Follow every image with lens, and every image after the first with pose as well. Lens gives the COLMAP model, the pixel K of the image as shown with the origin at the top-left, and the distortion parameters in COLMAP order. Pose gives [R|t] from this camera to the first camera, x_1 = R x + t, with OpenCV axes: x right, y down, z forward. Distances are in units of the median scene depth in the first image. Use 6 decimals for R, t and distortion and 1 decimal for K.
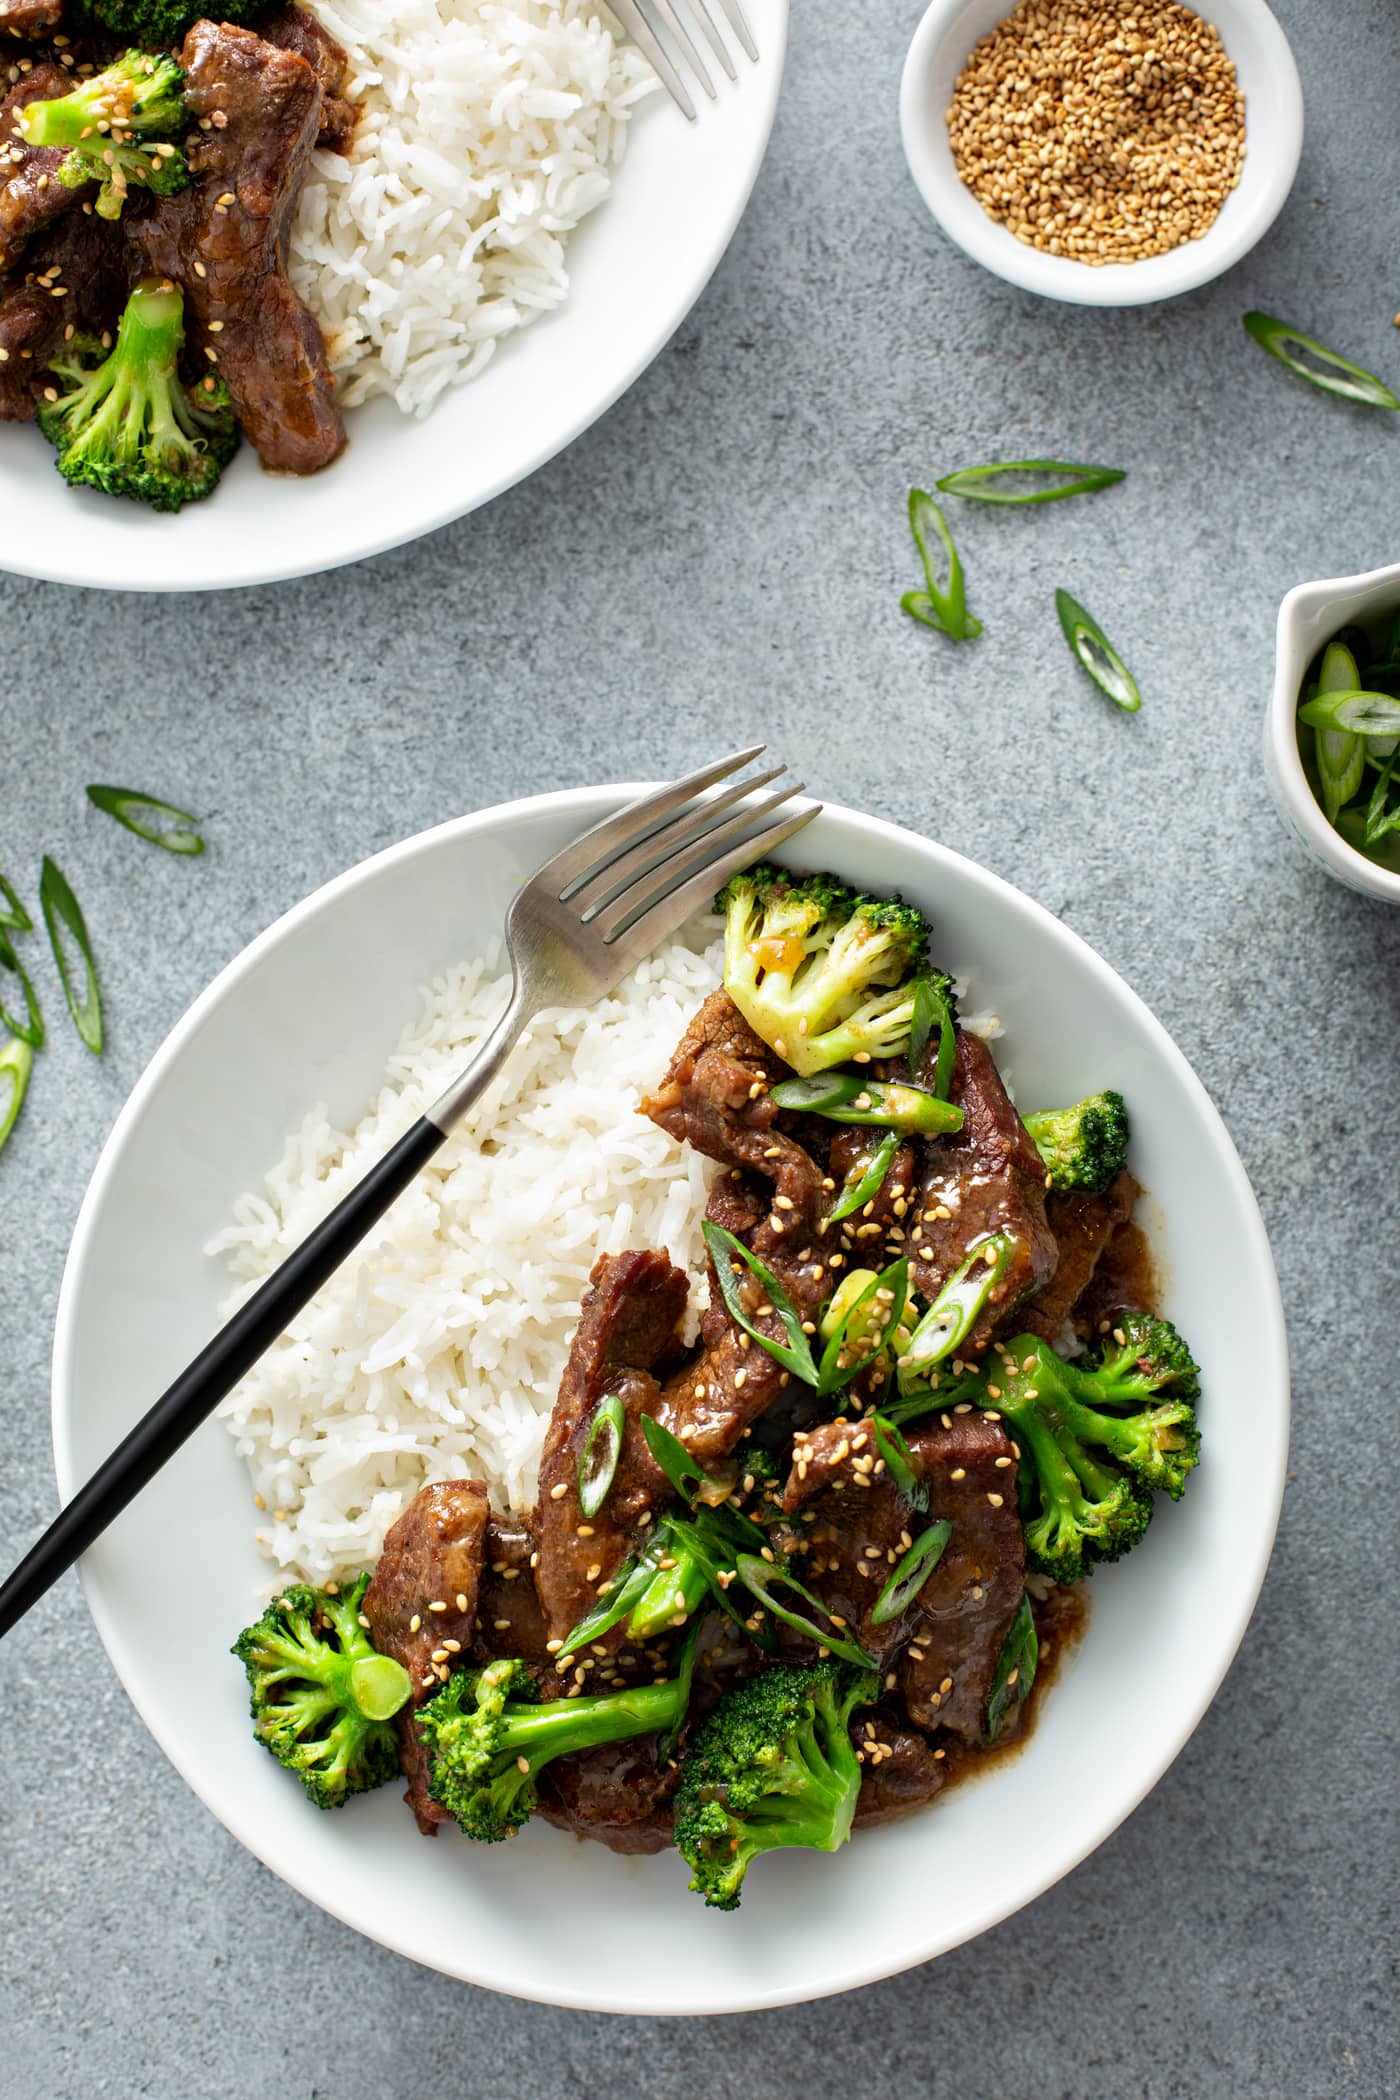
lens RADIAL K [[3191.3, 0, 700.0], [0, 3191.3, 1050.0], [0, 0, 1]] dist [-0.200618, 0.096573]
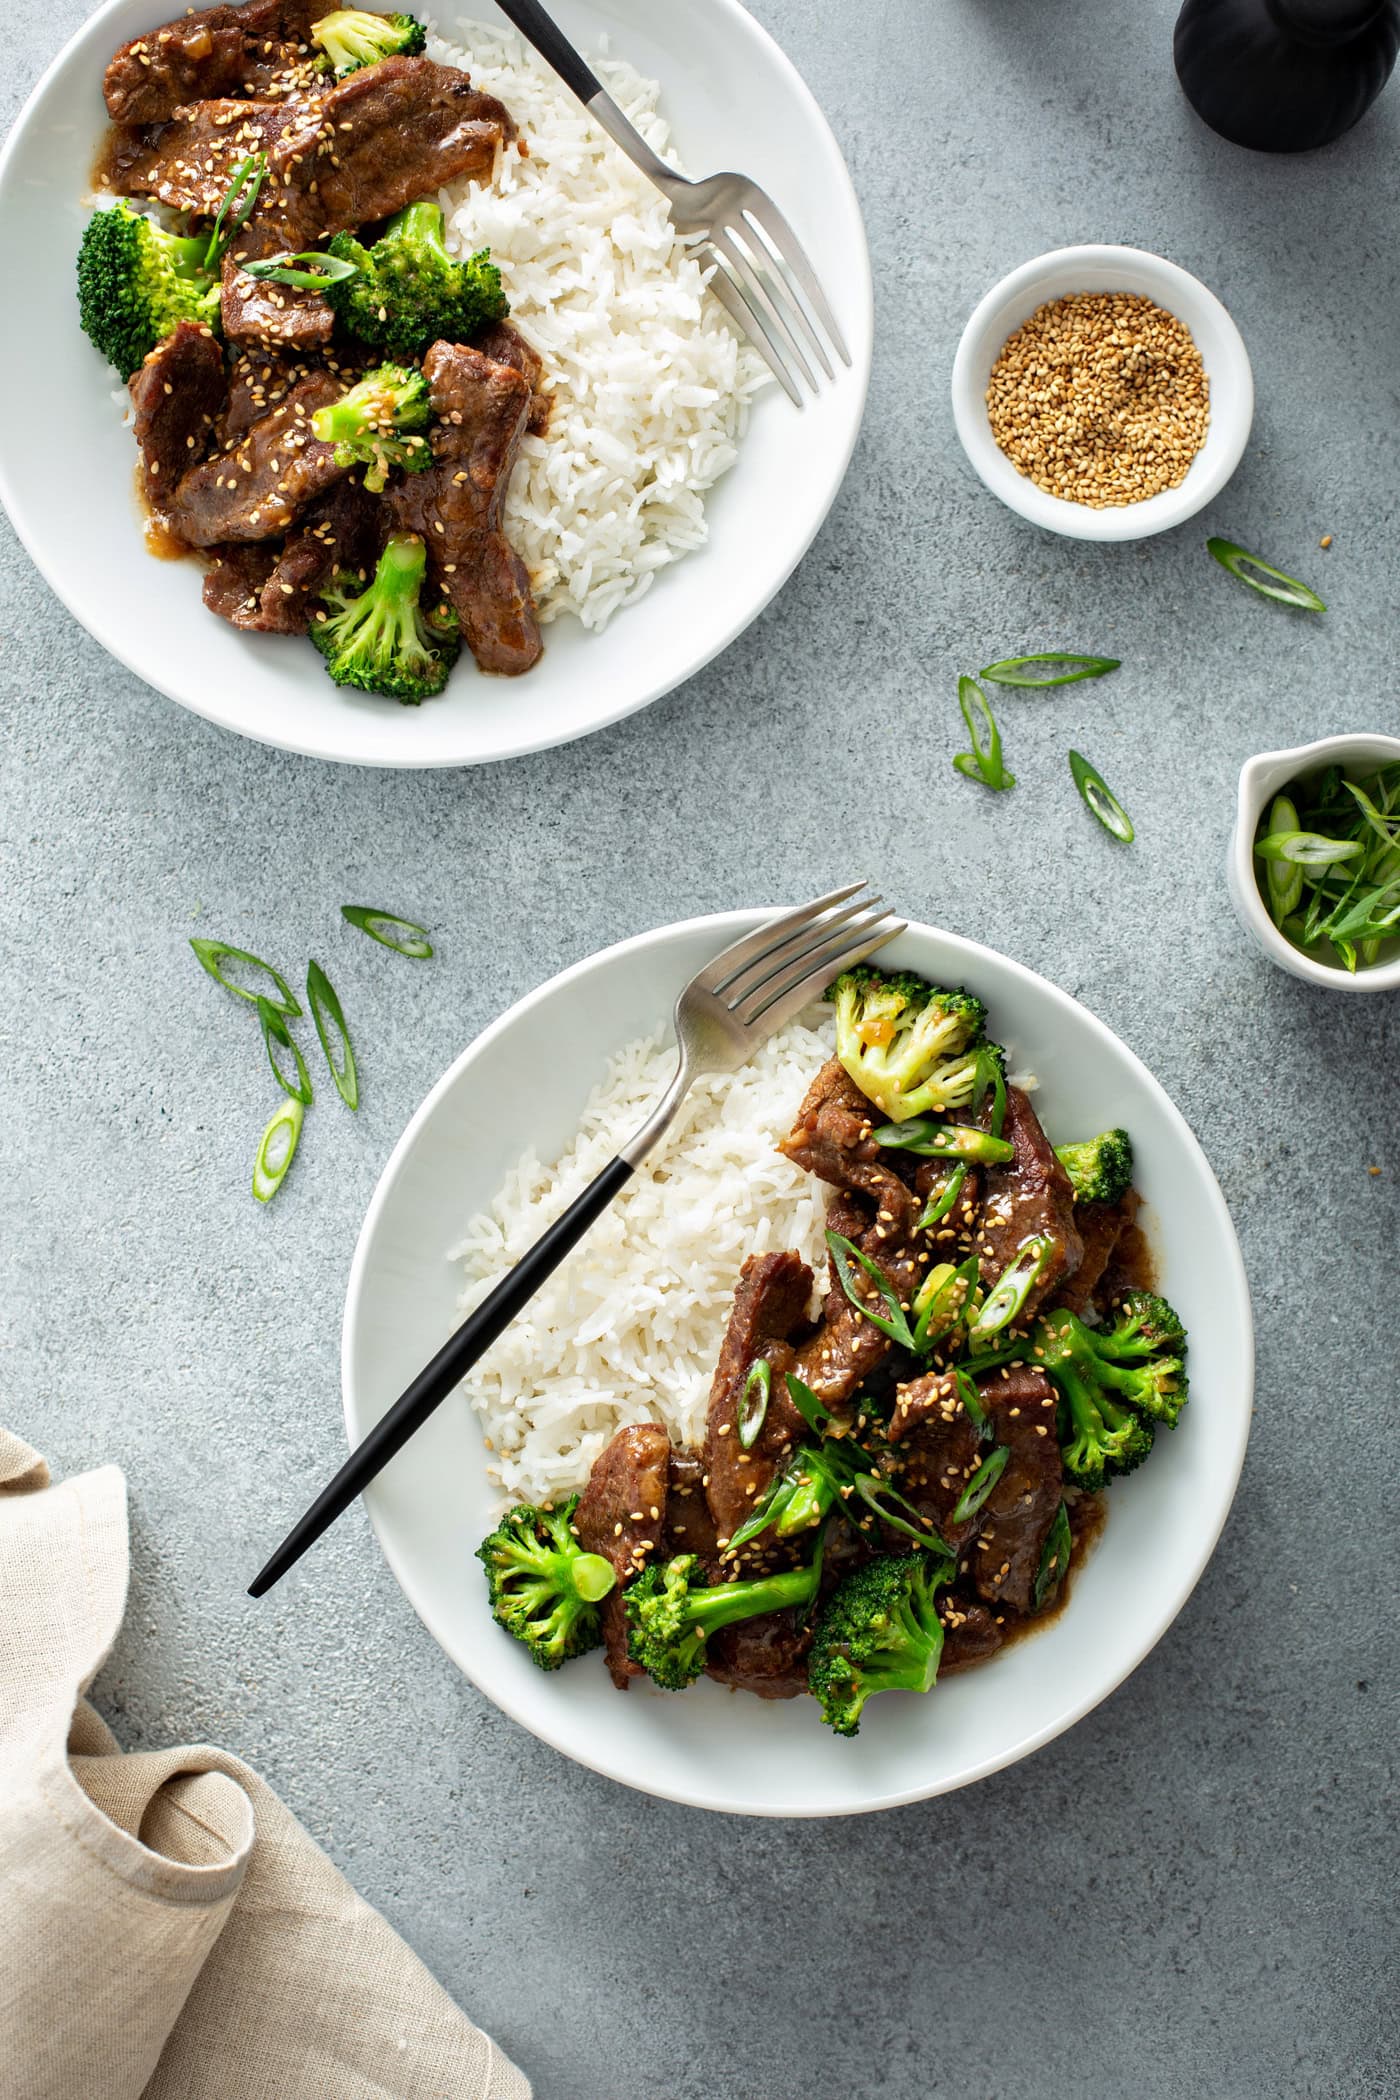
lens RADIAL K [[3118.3, 0, 700.0], [0, 3118.3, 1050.0], [0, 0, 1]] dist [-0.182470, 0.070685]
pose [[0.999516, -0.013718, 0.027918, -0.084848], [0.013540, 0.999887, 0.006549, -0.031356], [-0.028004, -0.006168, 0.999589, -0.315712]]
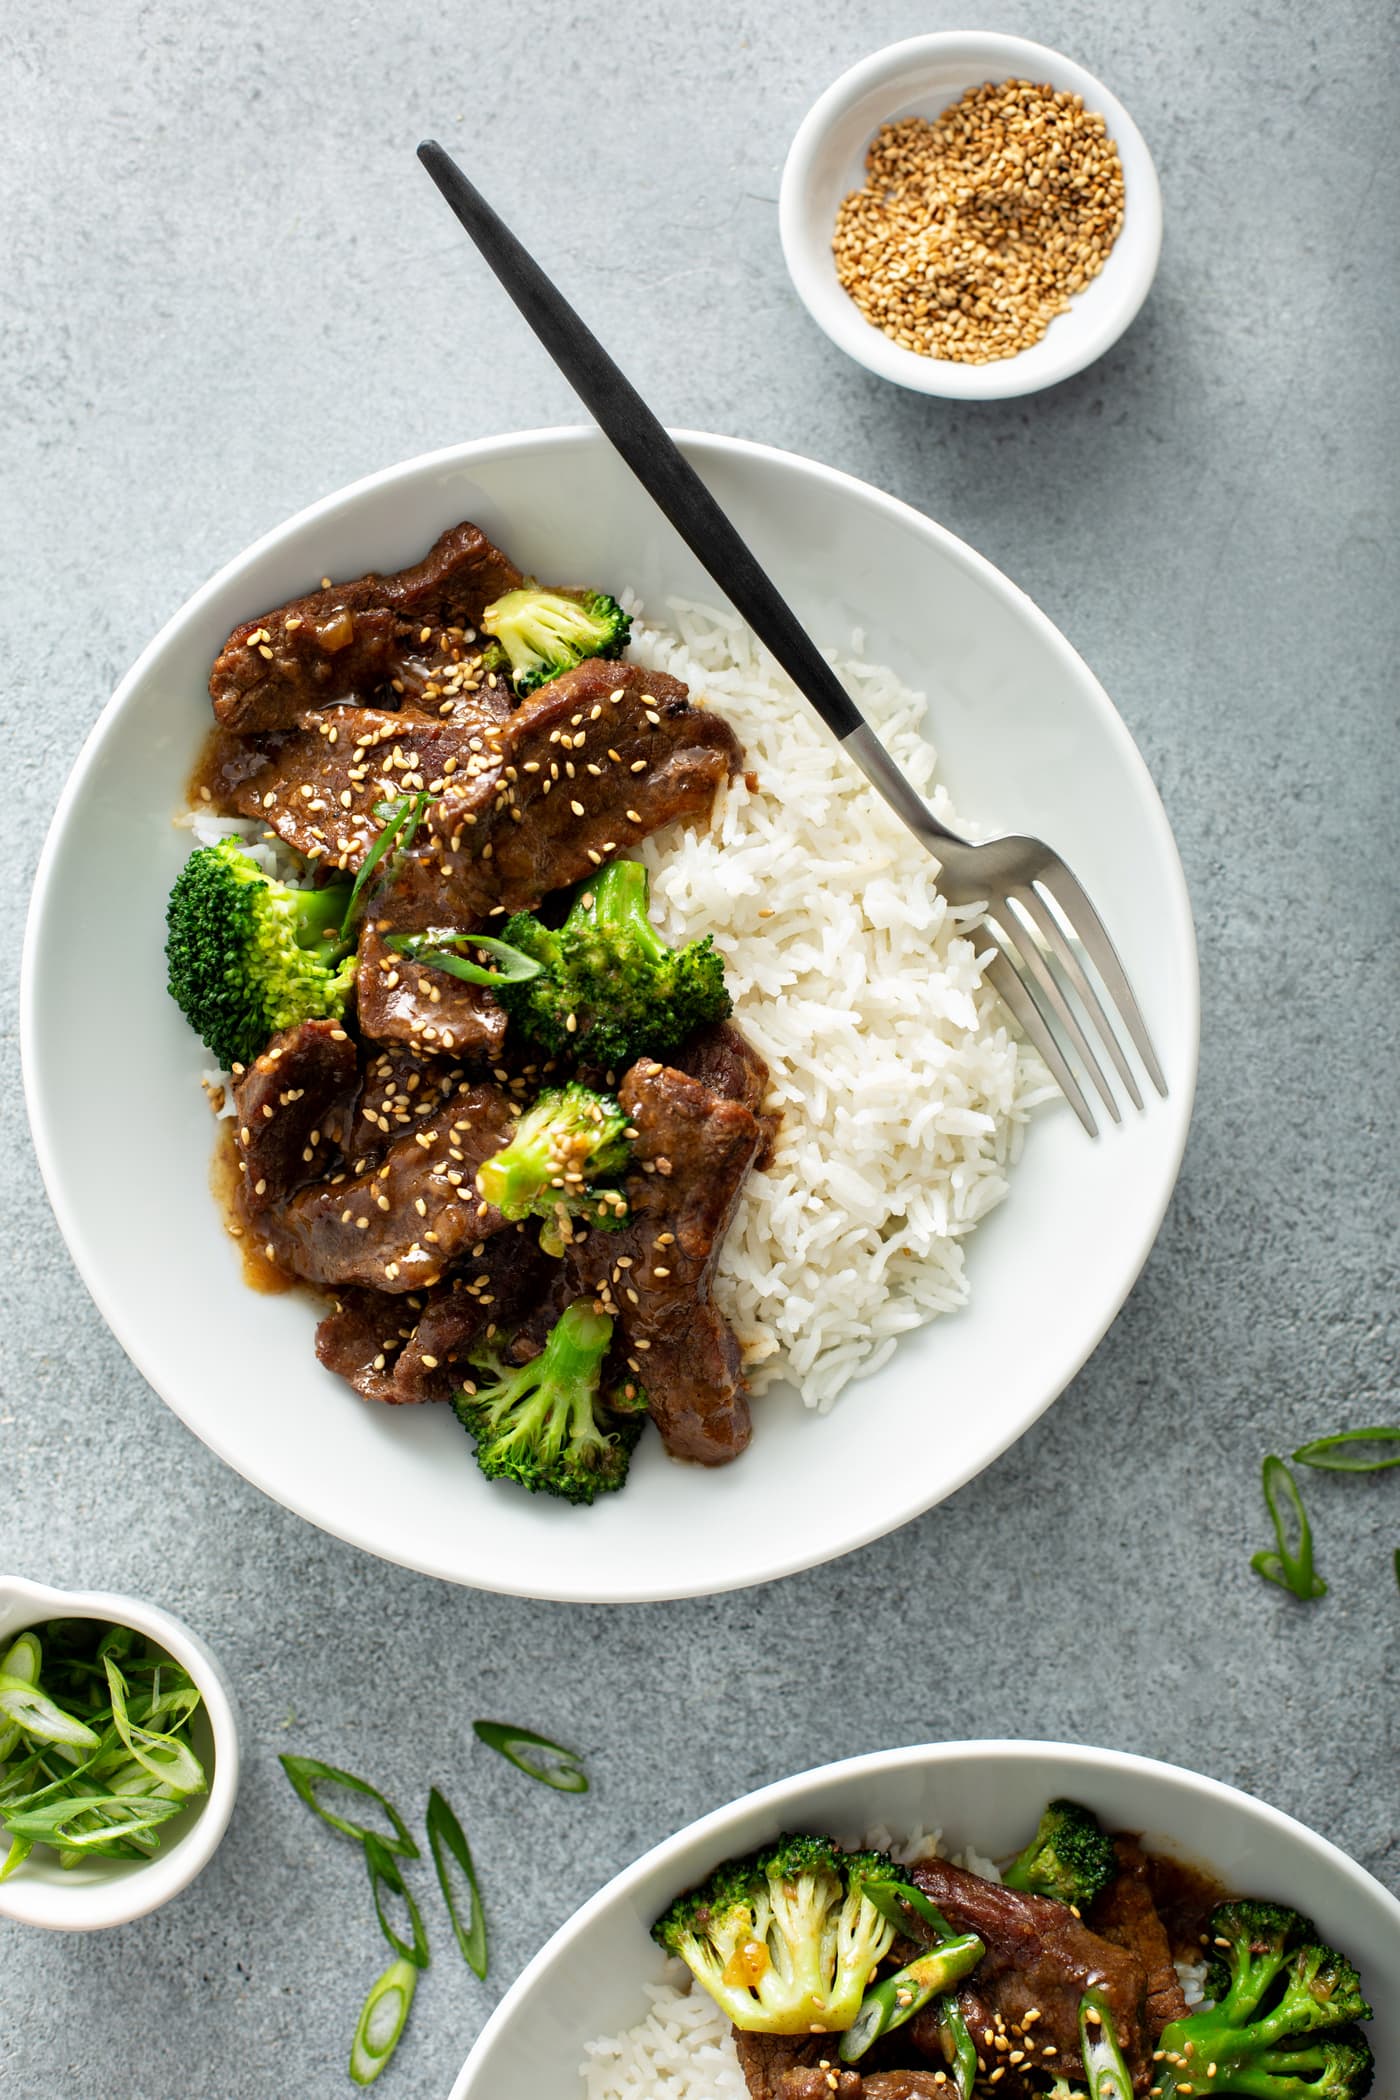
lens RADIAL K [[3191.3, 0, 700.0], [0, 3191.3, 1050.0], [0, 0, 1]] dist [-0.200618, 0.096573]
pose [[0.998714, 0.027396, 0.042666, -0.177414], [-0.026490, 0.999415, -0.021649, -0.296358], [-0.043234, 0.020491, 0.998855, -0.048131]]
